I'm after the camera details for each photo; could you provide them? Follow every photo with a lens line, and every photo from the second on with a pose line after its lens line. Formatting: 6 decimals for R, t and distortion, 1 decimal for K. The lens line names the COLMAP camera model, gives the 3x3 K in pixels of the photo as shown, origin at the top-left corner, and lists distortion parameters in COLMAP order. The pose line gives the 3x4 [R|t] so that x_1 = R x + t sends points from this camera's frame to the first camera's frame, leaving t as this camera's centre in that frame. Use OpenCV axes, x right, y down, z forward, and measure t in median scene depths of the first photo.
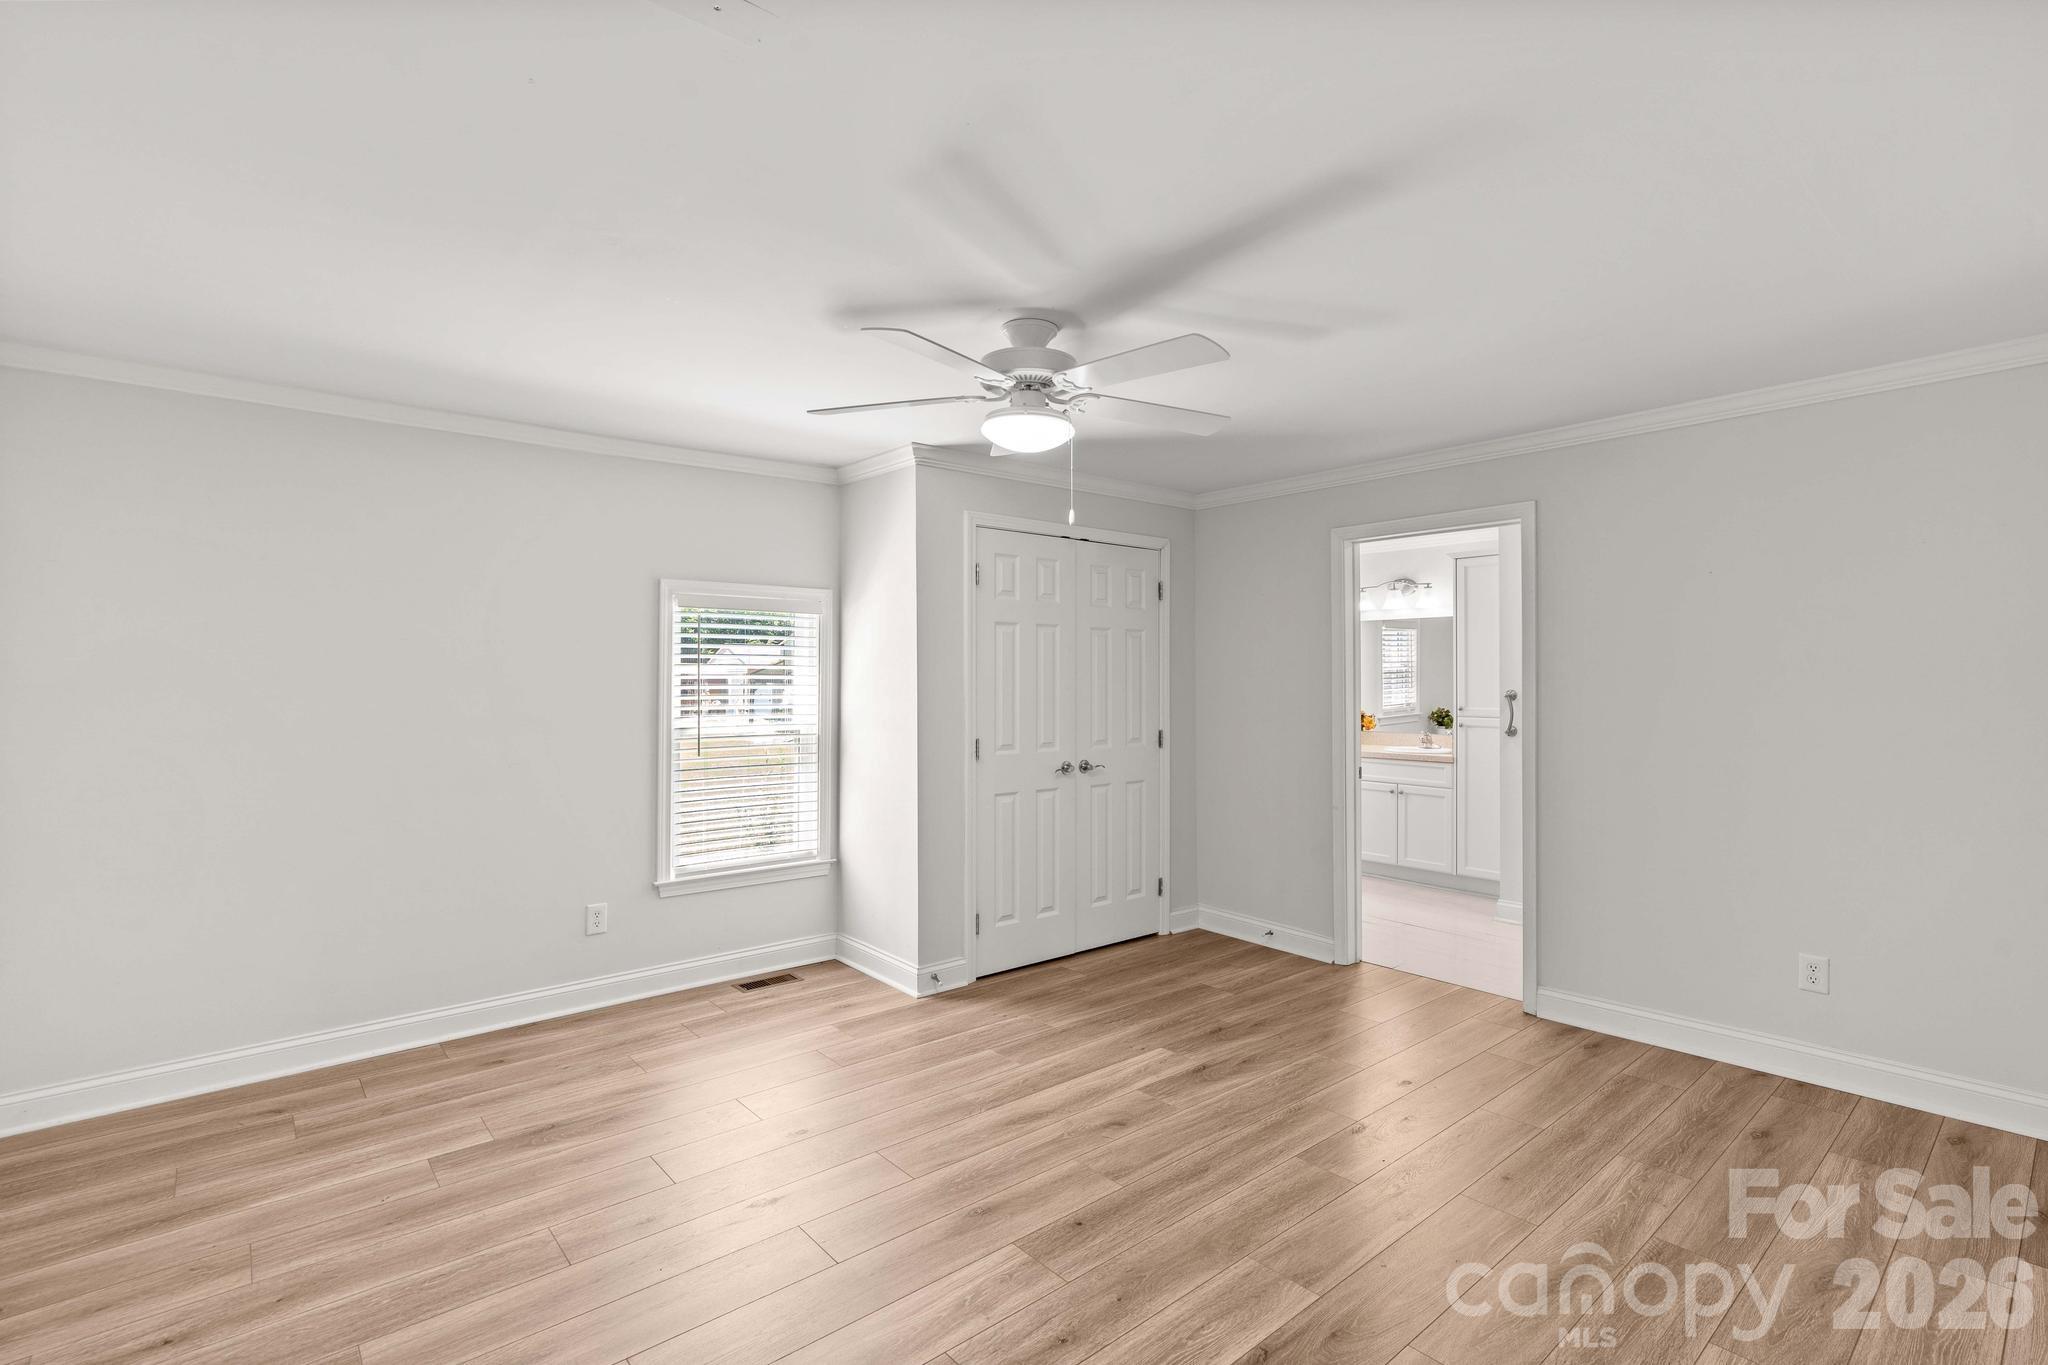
lens RADIAL K [[945.4, 0, 1020.3], [0, 945.4, 685.5], [0, 0, 1]] dist [-0.018959, 0.006816]
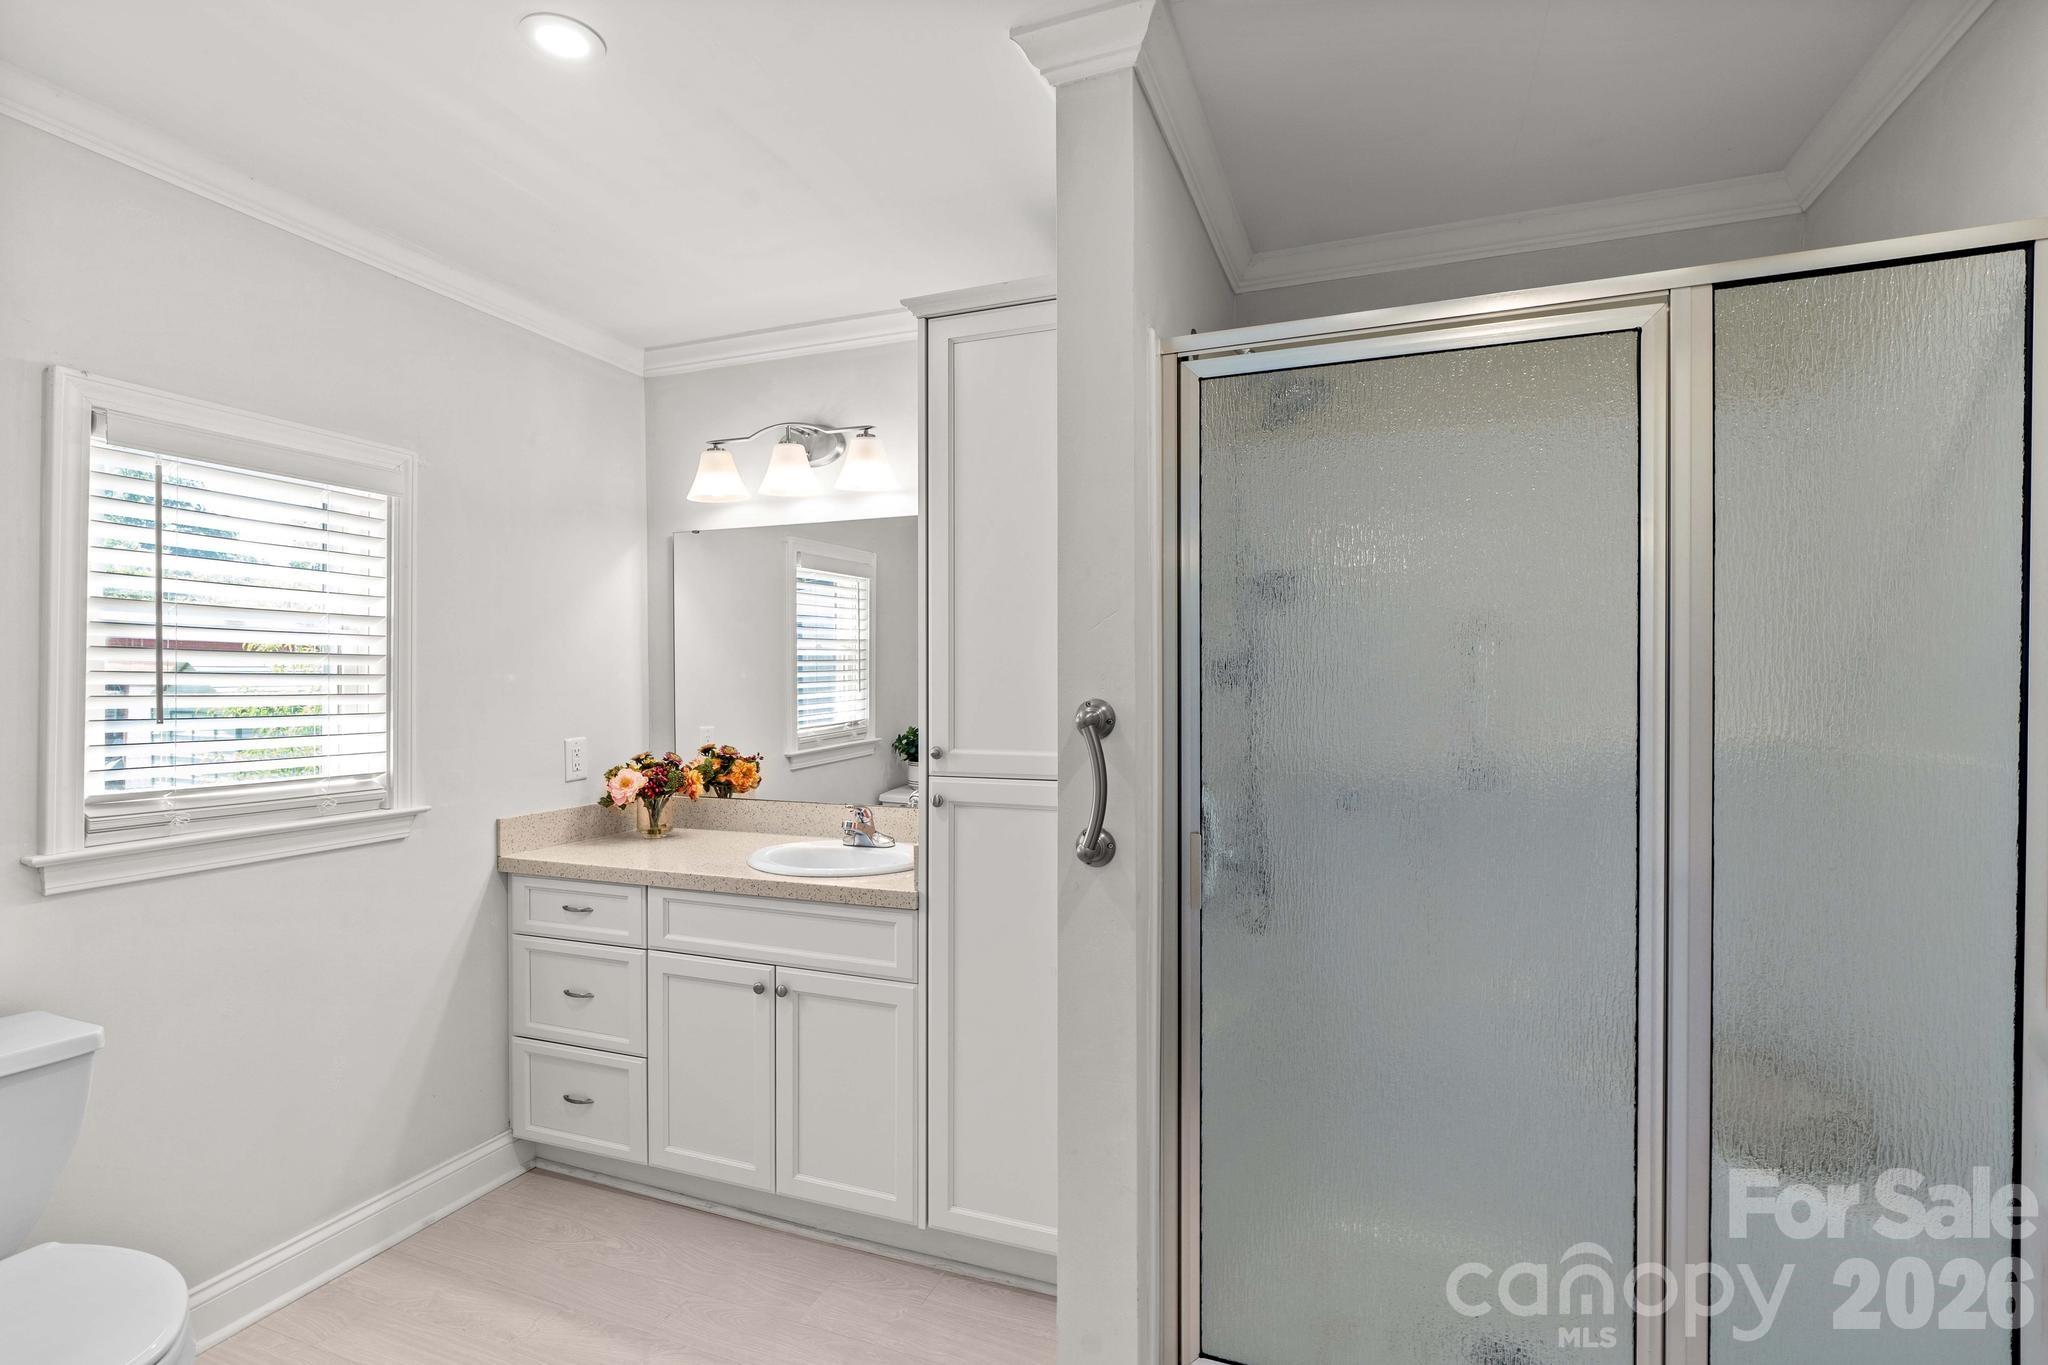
lens RADIAL K [[945.4, 0, 1020.3], [0, 945.4, 685.5], [0, 0, 1]] dist [-0.018959, 0.006816]
pose [[0.875278, 0.001229, 0.483619, 0.368283], [0.000511, 0.999994, -0.003467, 0.002030], [-0.483620, 0.003282, 0.875272, 0.769259]]
